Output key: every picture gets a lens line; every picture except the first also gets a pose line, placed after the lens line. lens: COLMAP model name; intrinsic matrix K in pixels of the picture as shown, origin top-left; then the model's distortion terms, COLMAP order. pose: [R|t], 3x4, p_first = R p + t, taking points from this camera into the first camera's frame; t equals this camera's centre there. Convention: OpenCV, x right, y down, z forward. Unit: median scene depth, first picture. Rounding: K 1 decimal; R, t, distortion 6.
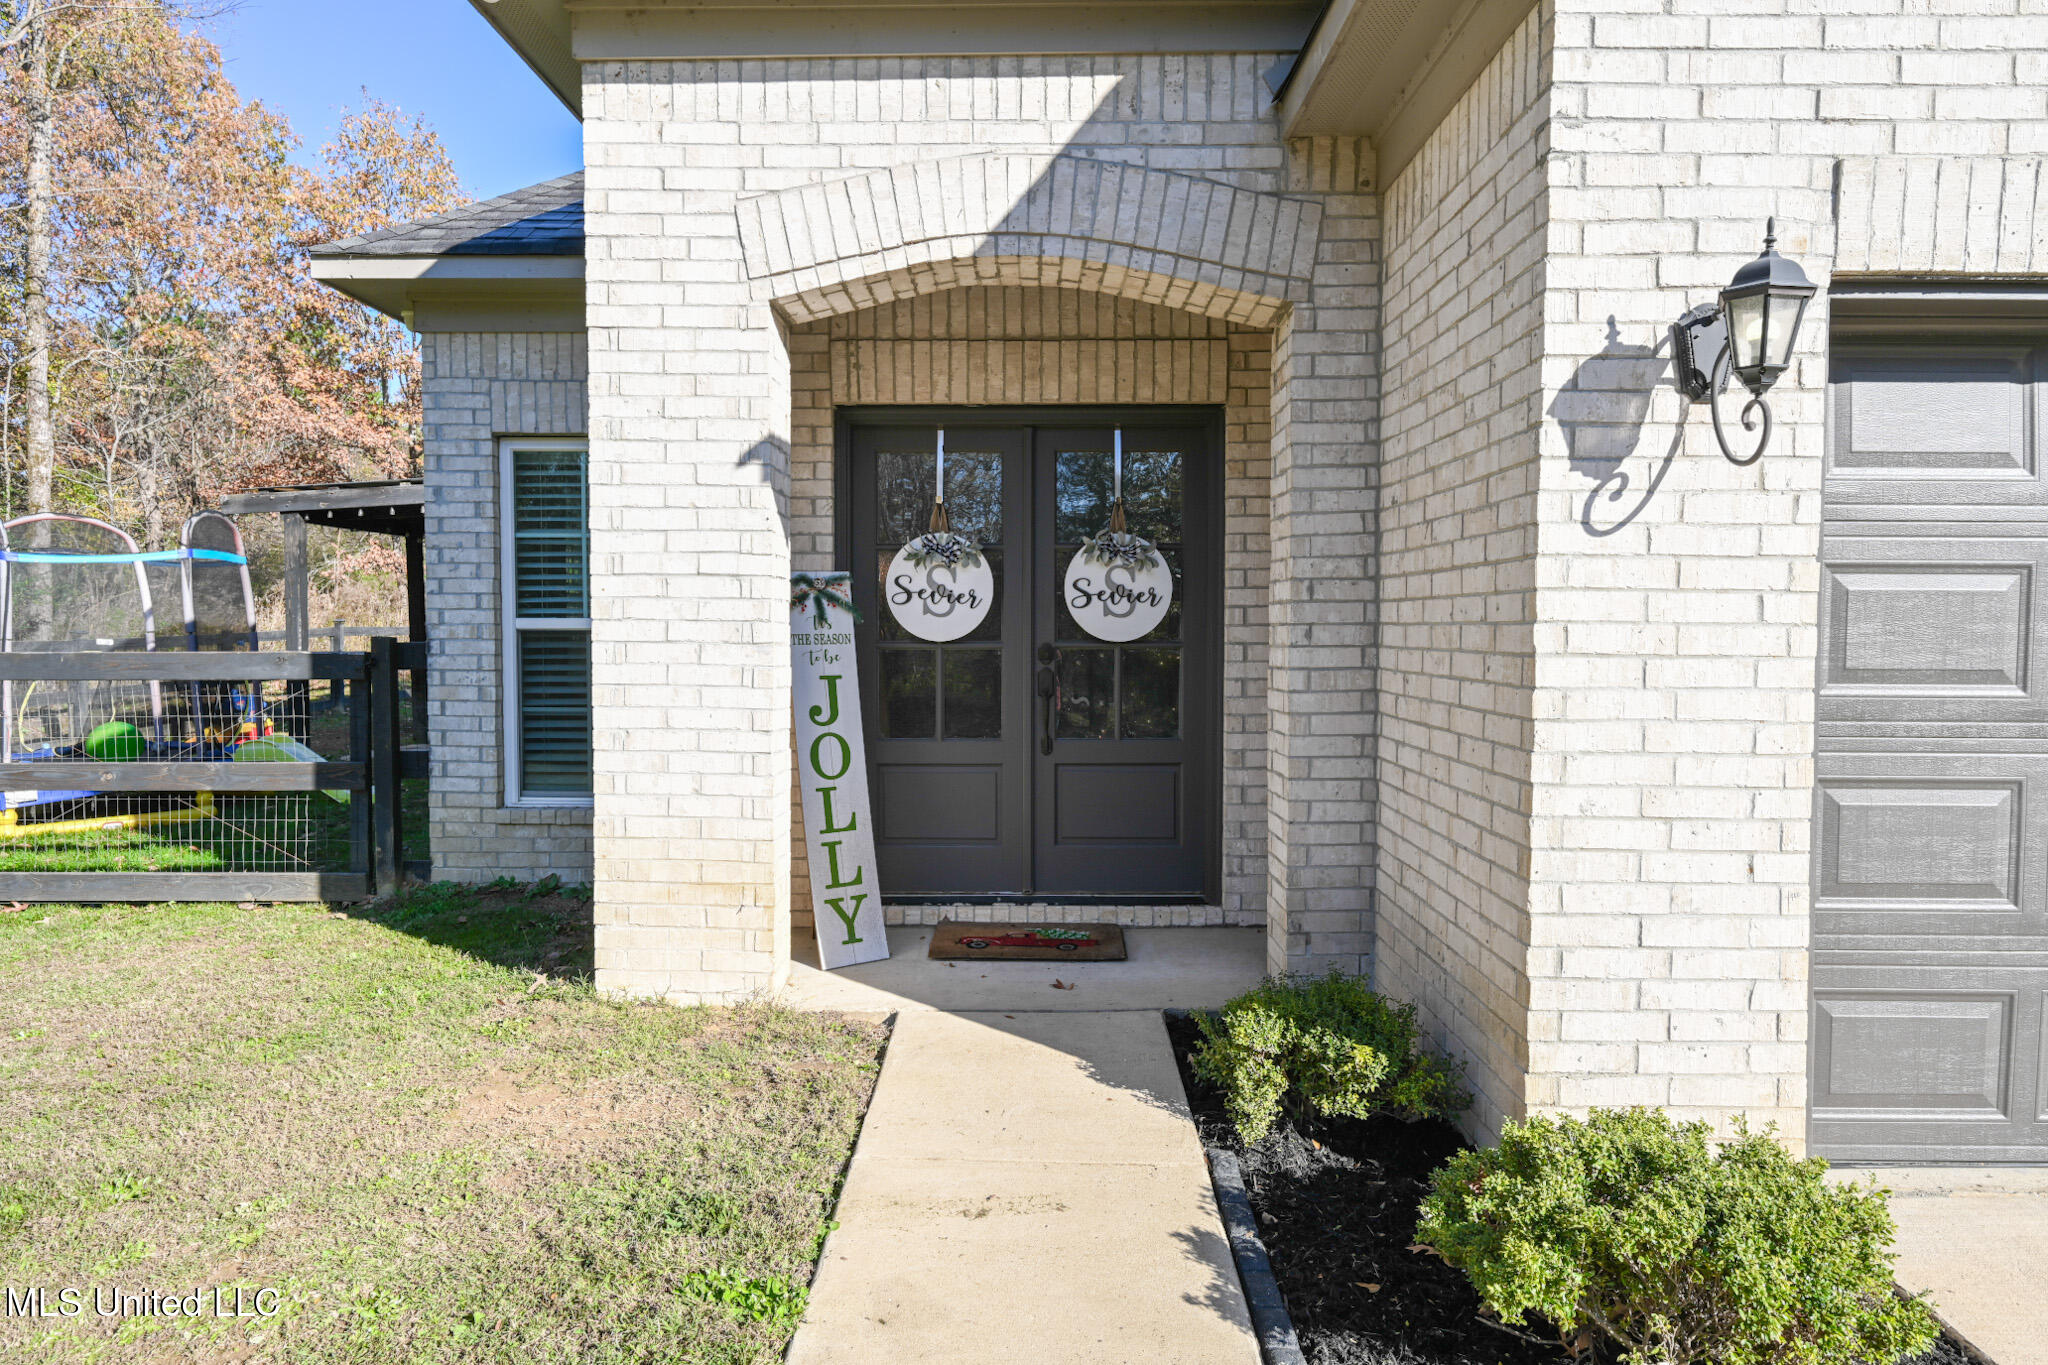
lens RADIAL K [[1230.9, 0, 1027.3], [0, 1230.9, 683.0], [0, 0, 1]] dist [-0.001302, 0.000533]
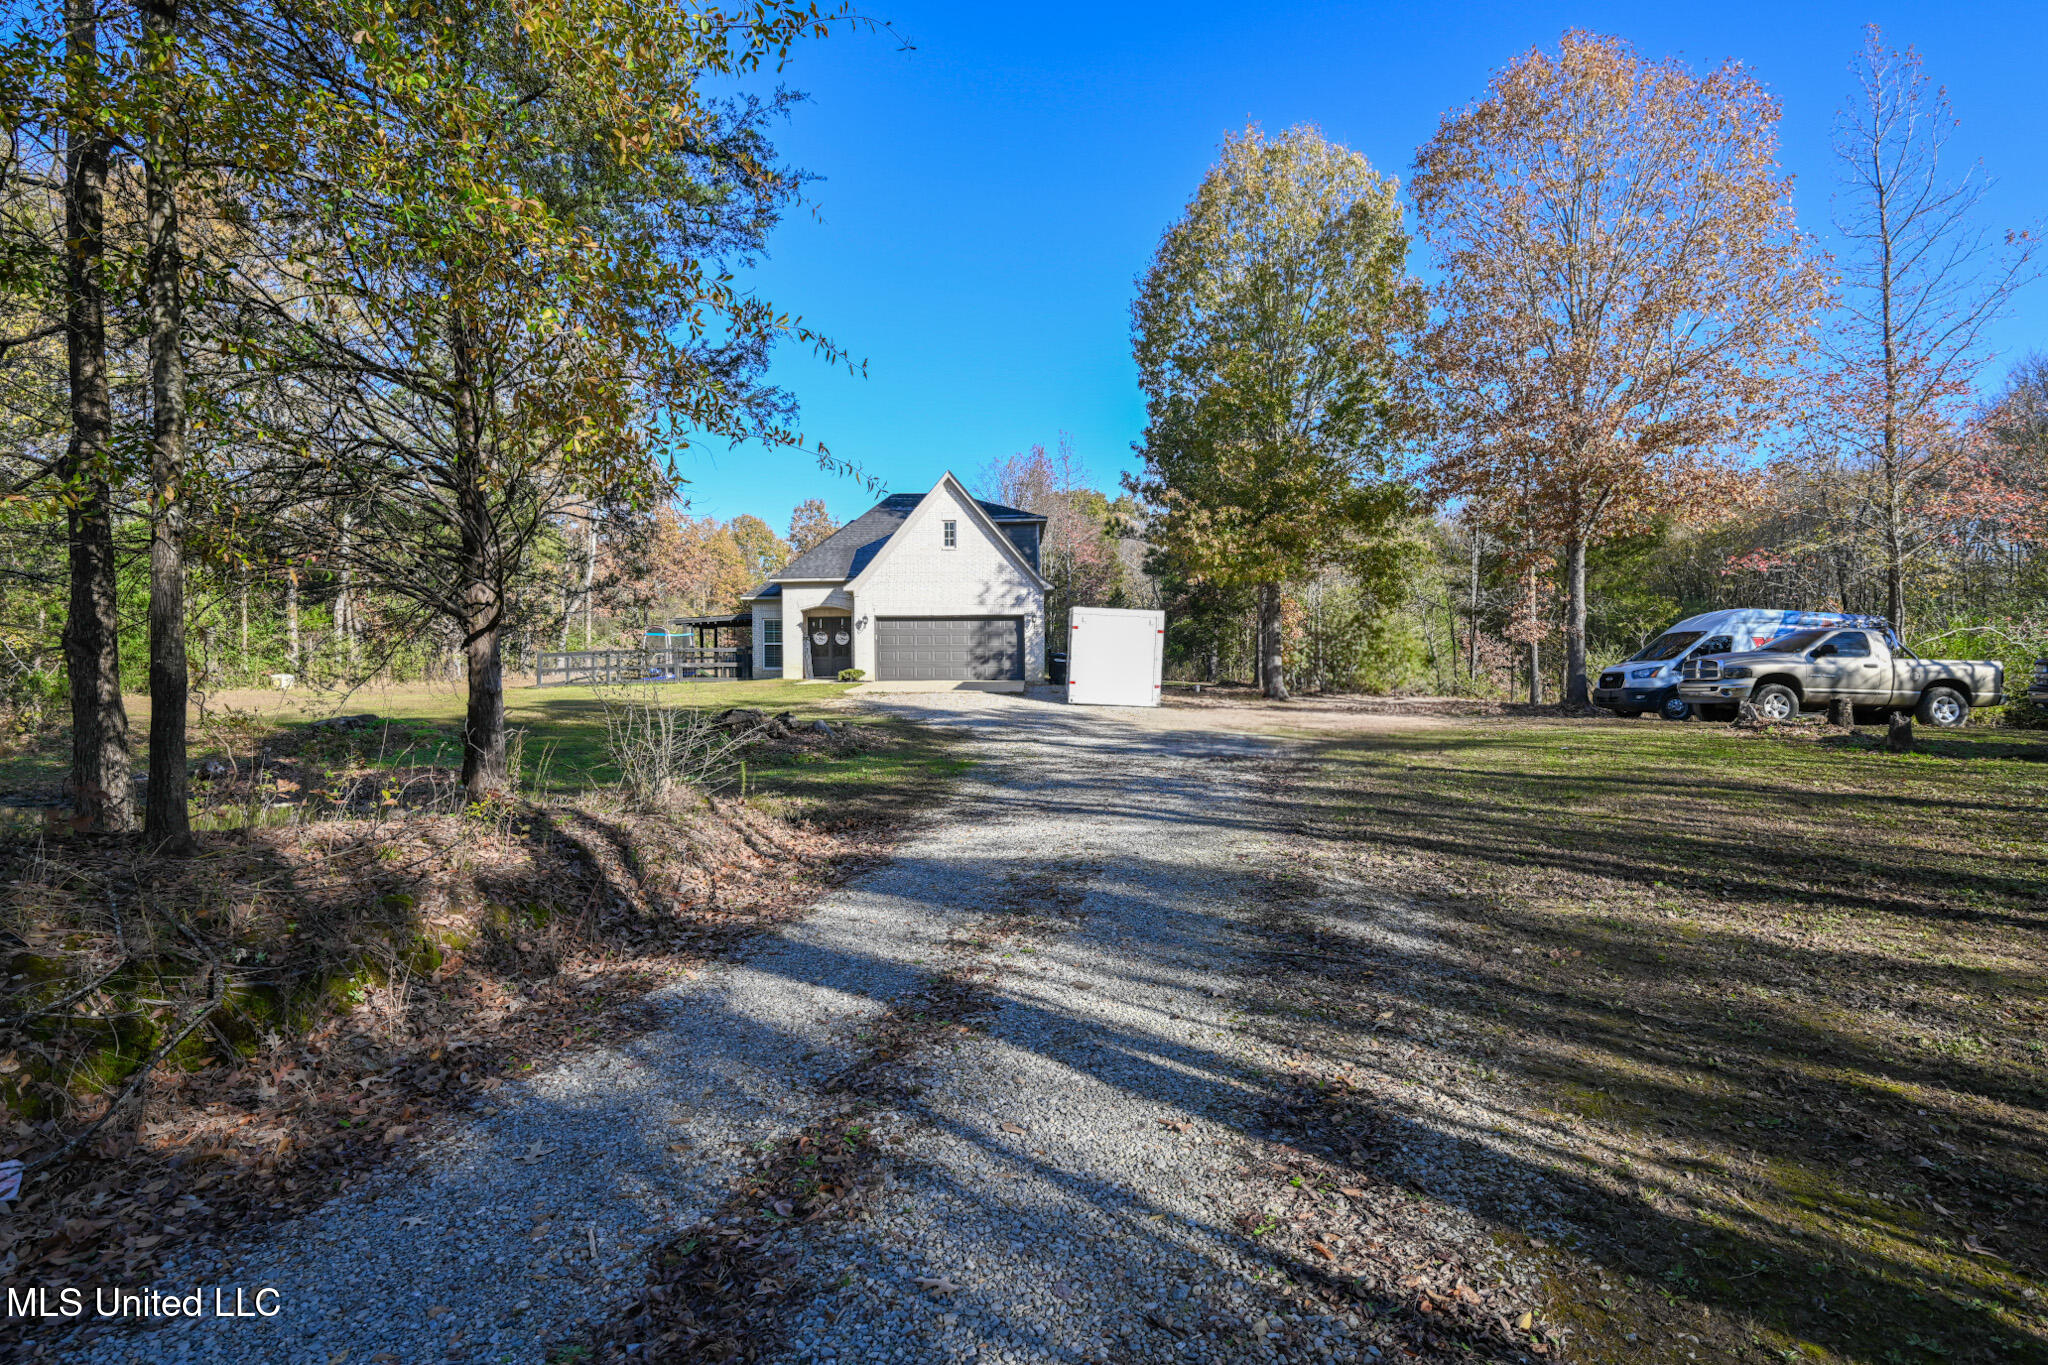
lens RADIAL K [[1060.8, 0, 1023.2], [0, 1060.8, 688.2], [0, 0, 1]] dist [0.001617, 0.000042]
pose [[0.999760, -0.006842, 0.020824, 1.354916], [0.007756, 0.998996, -0.044113, 0.693902], [-0.020501, 0.044264, 0.998809, -7.302576]]
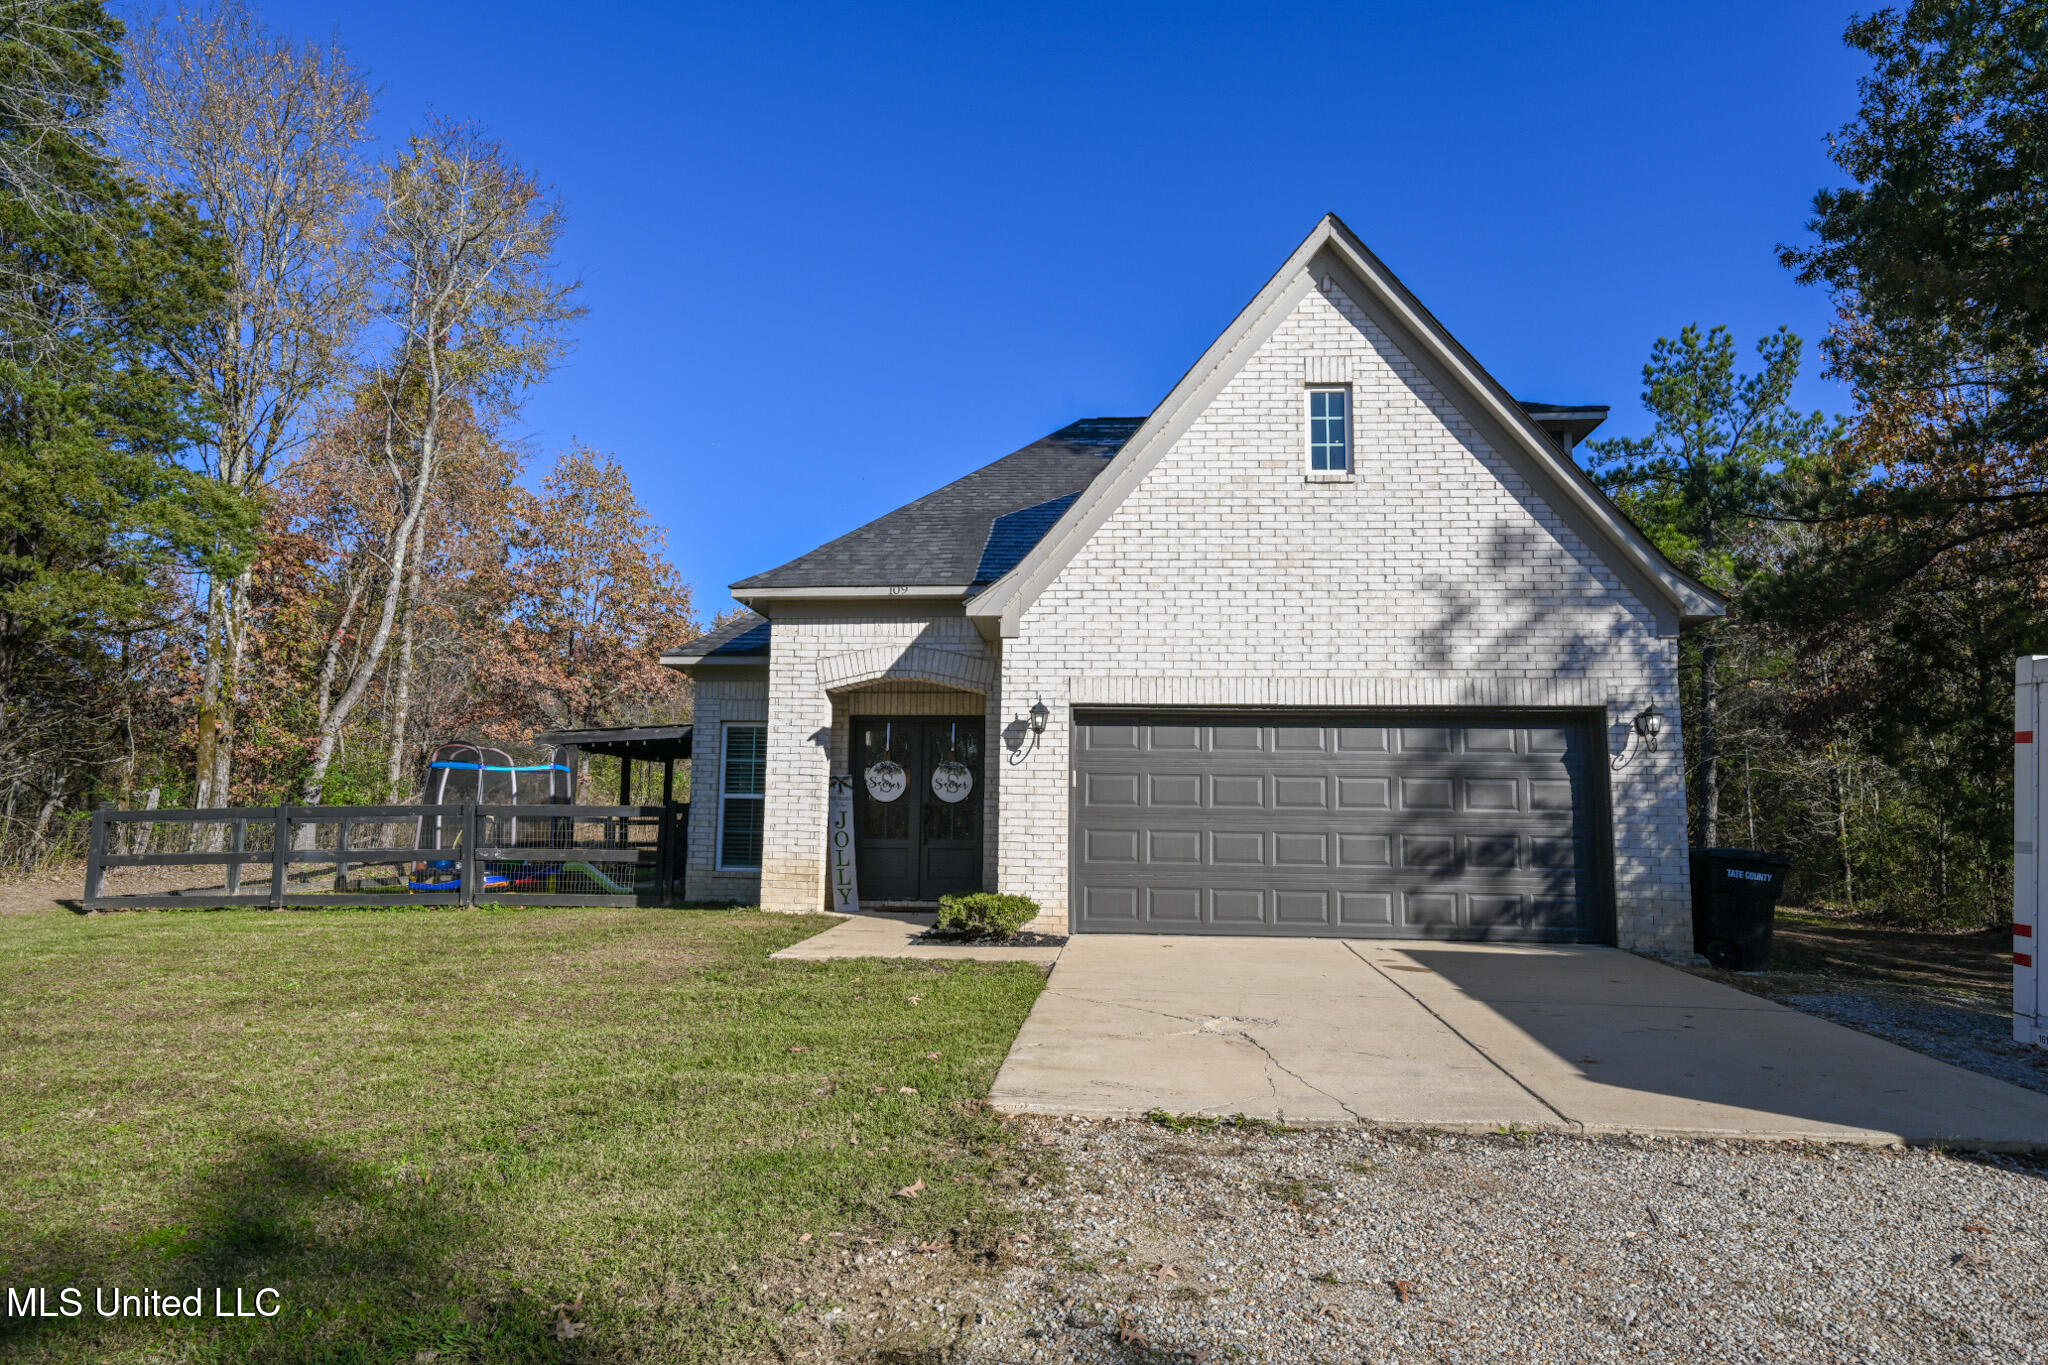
lens RADIAL K [[1230.9, 0, 1028.9], [0, 1230.9, 679.8], [0, 0, 1]] dist [-0.001302, 0.000533]
pose [[0.997643, 0.001948, -0.068597, 0.502634], [-0.014128, 0.984017, -0.177515, 0.210535], [0.067155, 0.178066, 0.981724, -1.971488]]
